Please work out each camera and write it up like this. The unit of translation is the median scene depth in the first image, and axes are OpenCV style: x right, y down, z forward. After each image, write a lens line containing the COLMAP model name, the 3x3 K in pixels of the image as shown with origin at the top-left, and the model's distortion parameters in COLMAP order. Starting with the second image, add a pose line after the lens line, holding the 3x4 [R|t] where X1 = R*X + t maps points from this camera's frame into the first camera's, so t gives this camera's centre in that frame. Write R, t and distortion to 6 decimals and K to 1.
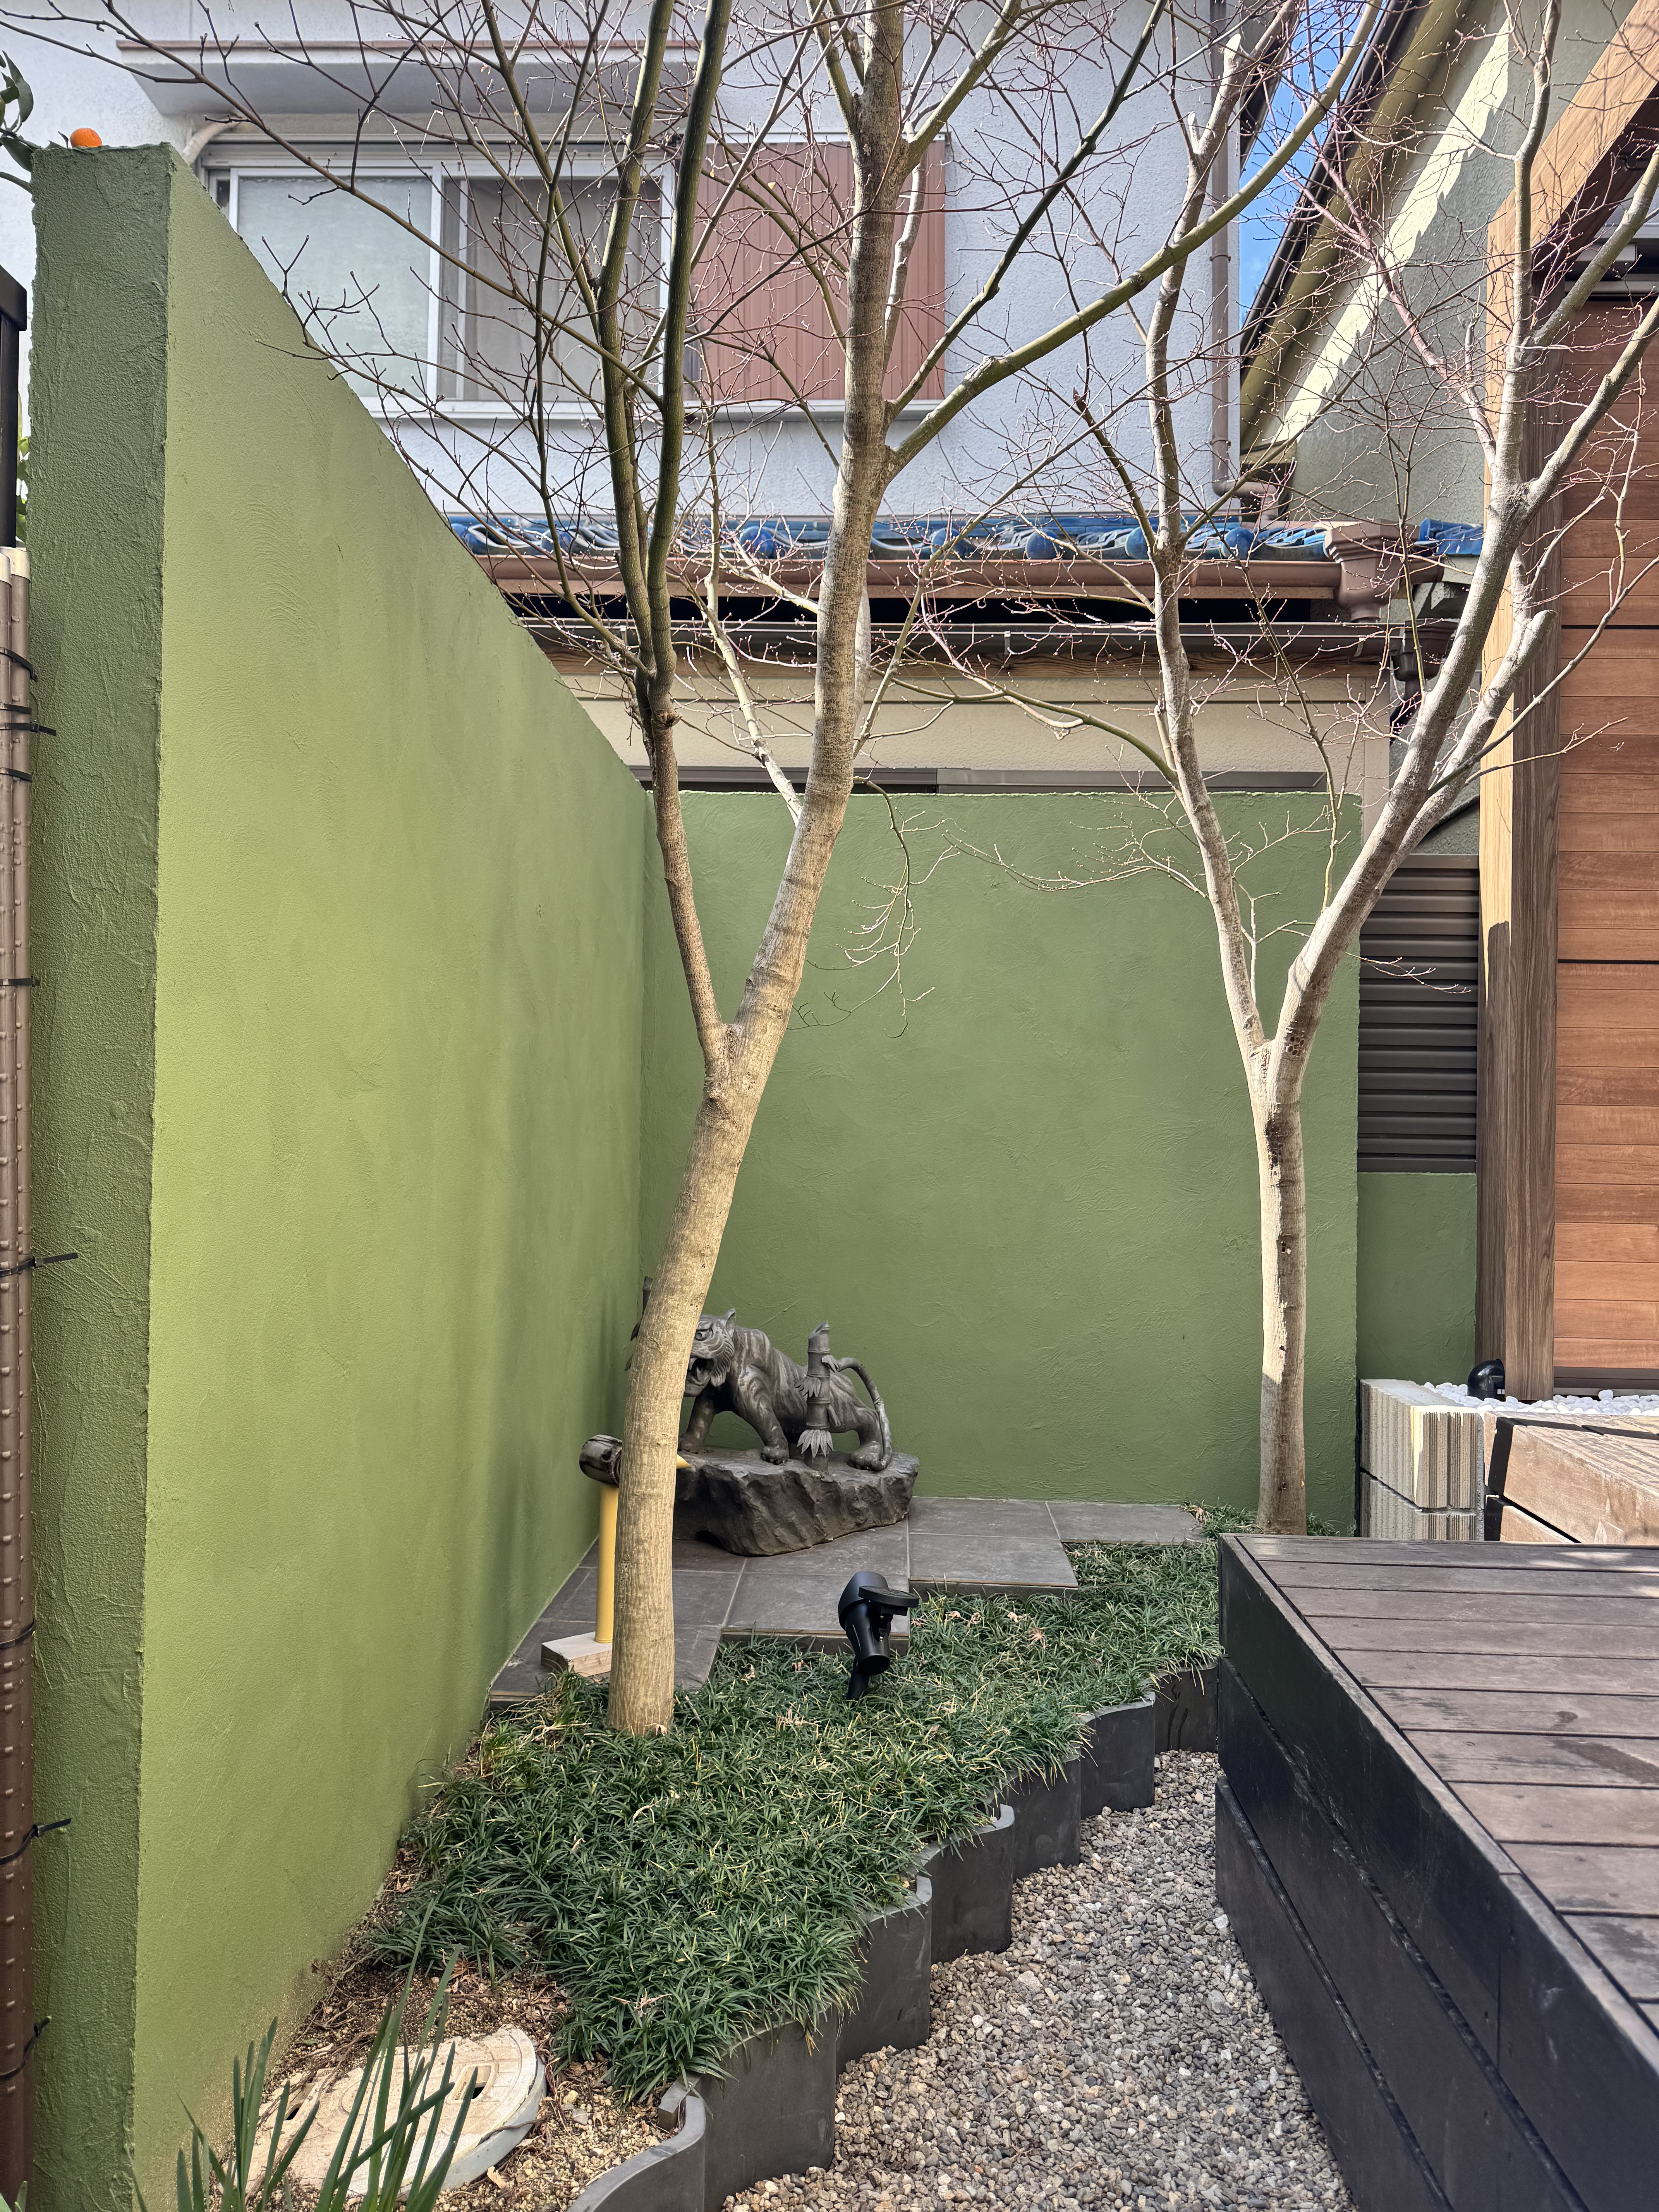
lens RADIAL K [[1552.9, 0, 829.5], [0, 1552.9, 1106.0], [0, 0, 1]] dist [0.155041, -0.281291]
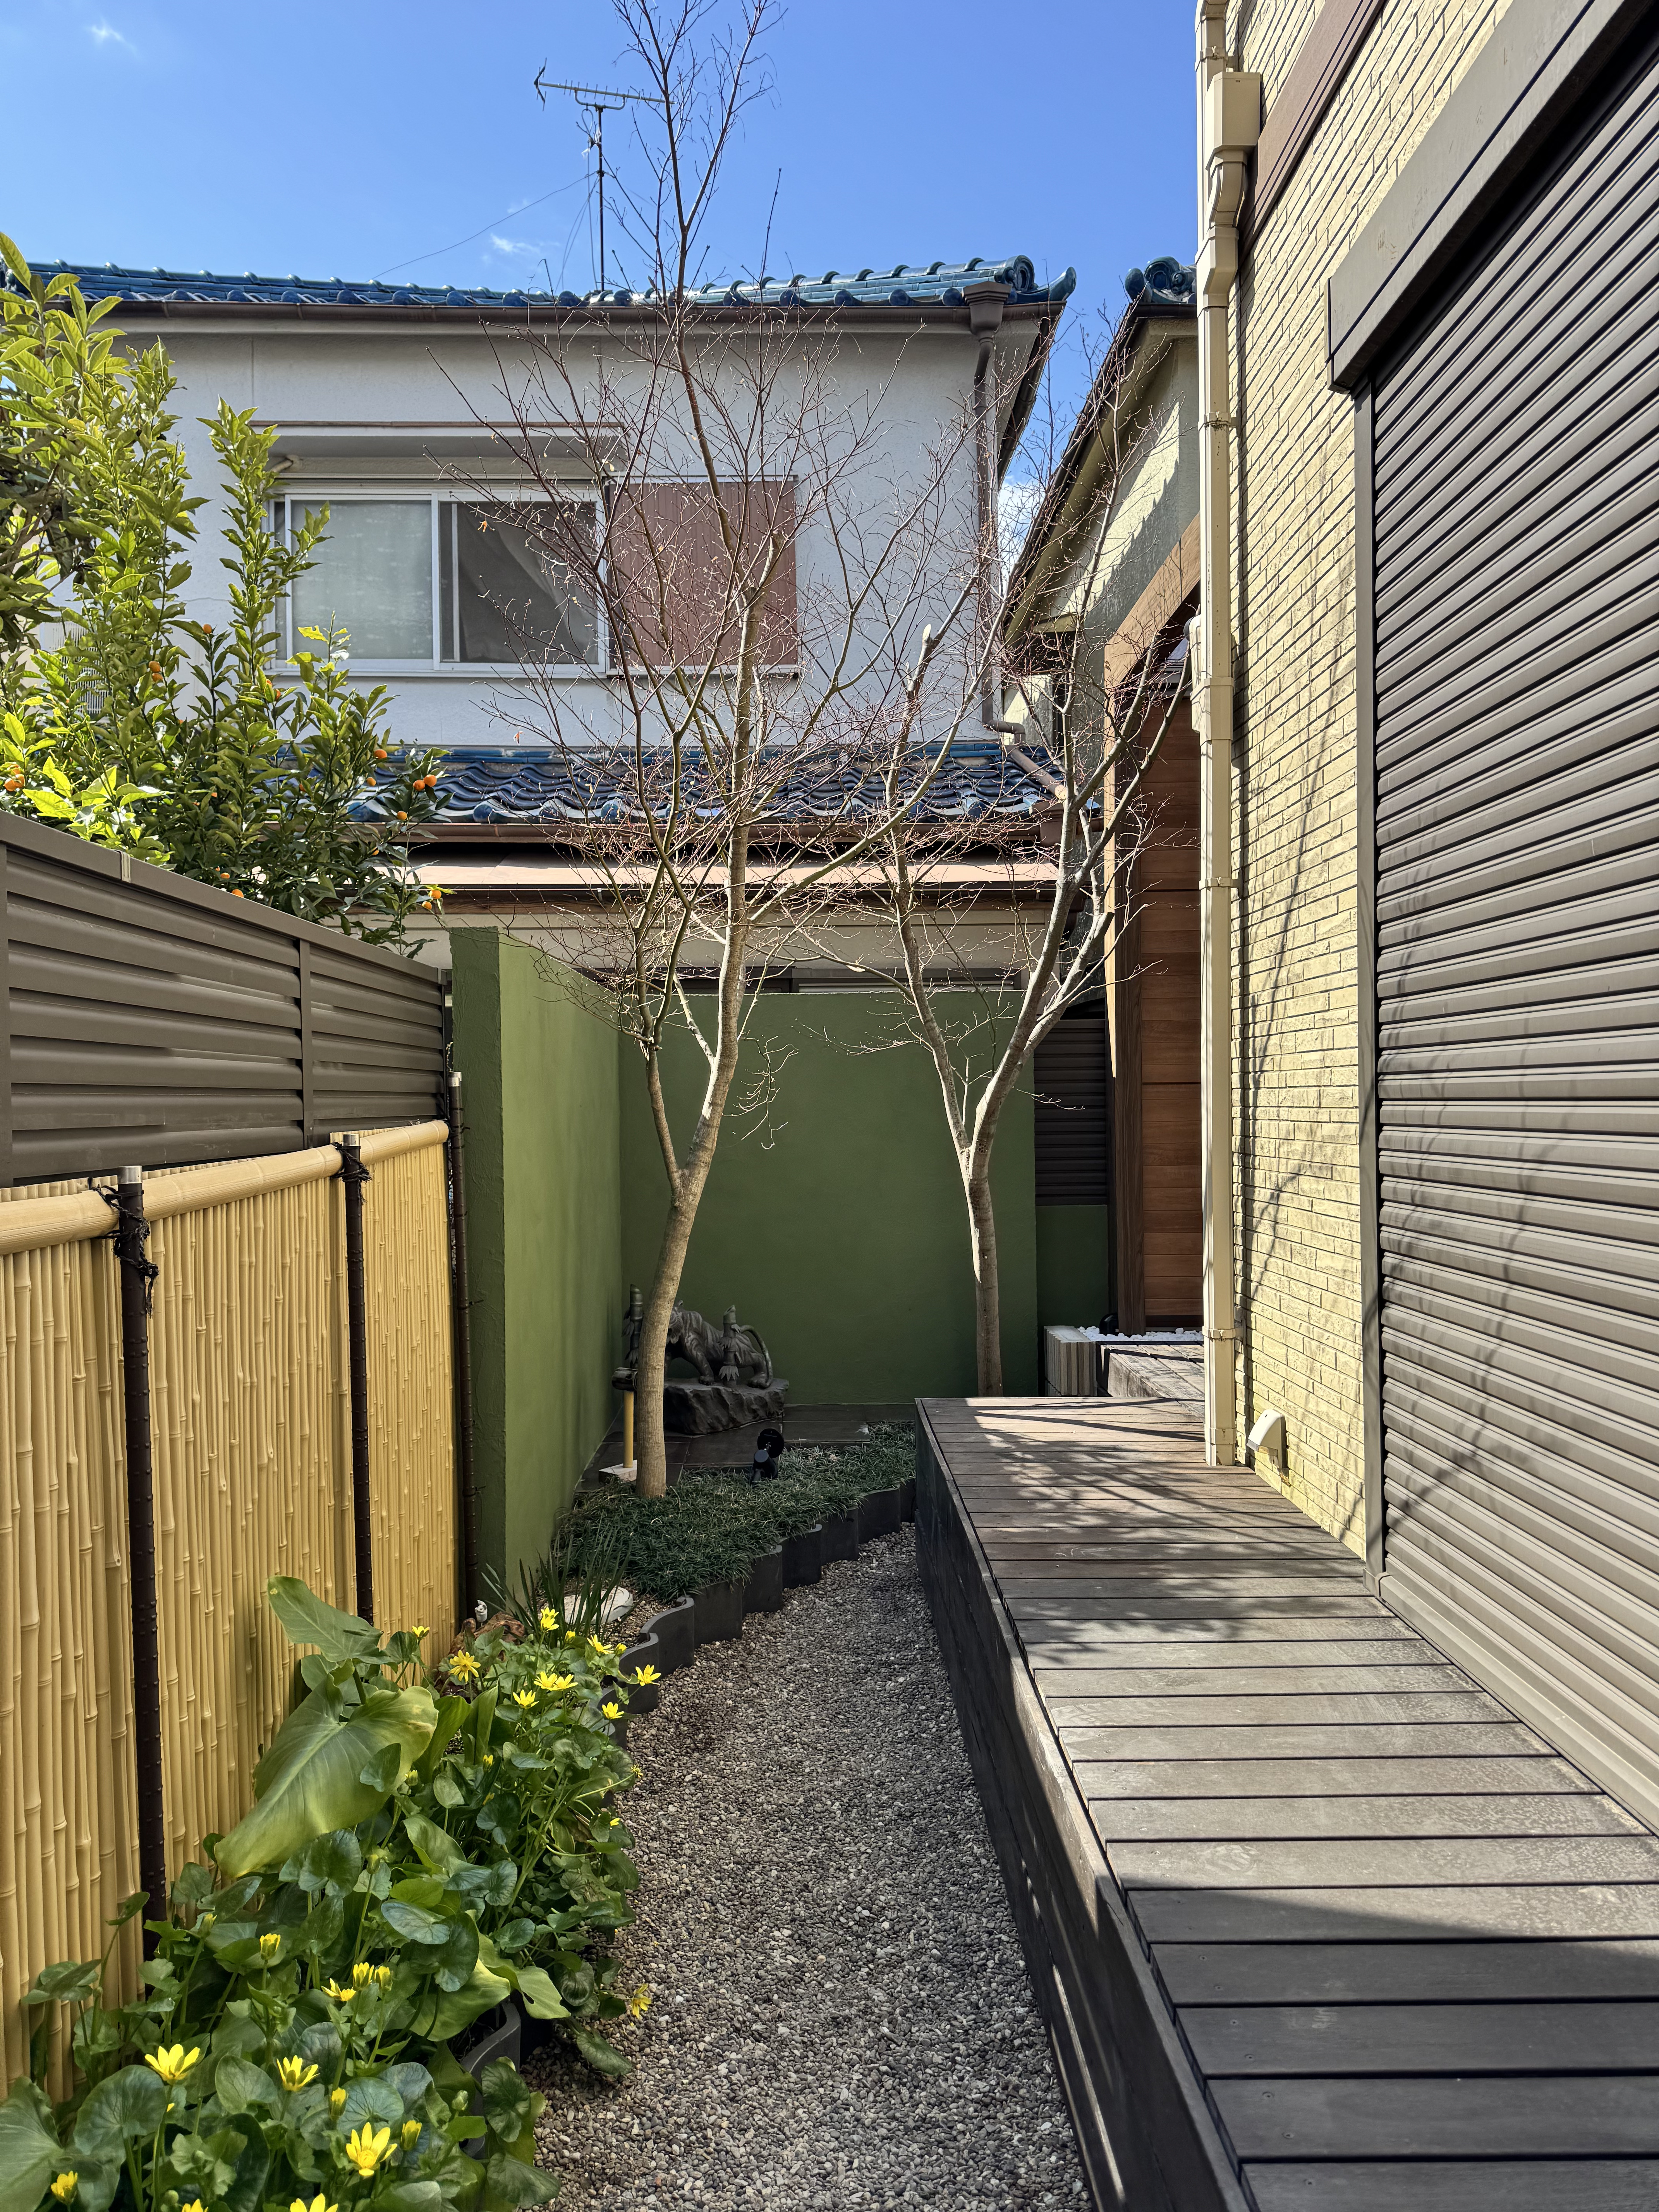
lens RADIAL K [[1552.9, 0, 829.5], [0, 1552.9, 1106.0], [0, 0, 1]] dist [0.155041, -0.281291]
pose [[0.997907, -0.027040, 0.058740, 0.010690], [0.025886, 0.999459, 0.020309, -0.146900], [-0.059257, -0.018746, 0.998067, -0.928803]]
